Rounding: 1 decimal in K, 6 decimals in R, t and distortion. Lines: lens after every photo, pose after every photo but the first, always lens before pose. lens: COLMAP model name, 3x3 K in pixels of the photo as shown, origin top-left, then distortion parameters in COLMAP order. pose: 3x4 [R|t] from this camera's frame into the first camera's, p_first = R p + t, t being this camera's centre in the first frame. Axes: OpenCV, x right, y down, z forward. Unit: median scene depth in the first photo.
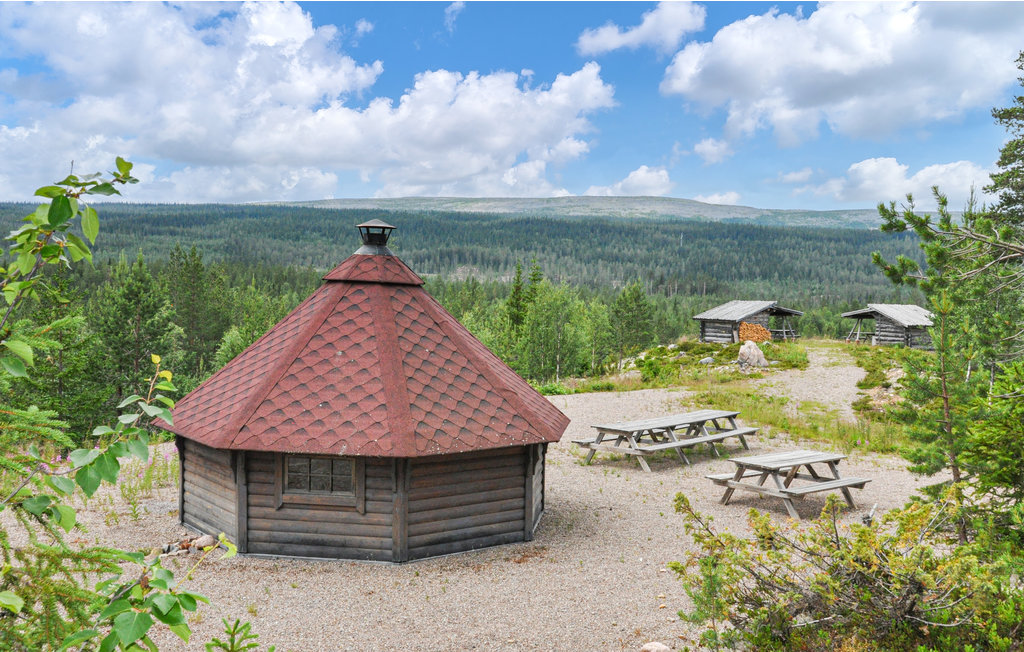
lens RADIAL K [[1187.6, 0, 513.2], [0, 1187.6, 327.9], [0, 0, 1]] dist [-0.011390, 0.000000]
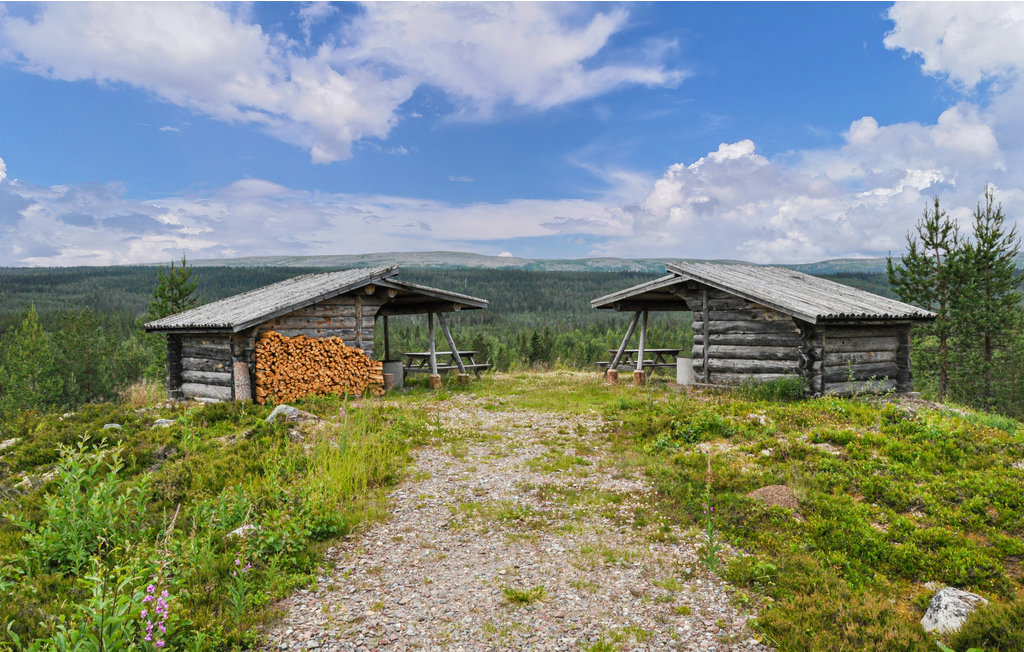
lens RADIAL K [[797.0, 0, 511.4], [0, 797.0, 324.5], [0, 0, 1]] dist [-0.005780, -0.000980]
pose [[0.984451, -0.036788, 0.171764, 0.039330], [0.042944, 0.998557, -0.032257, -0.000139], [-0.170330, 0.039132, 0.984610, 0.145072]]
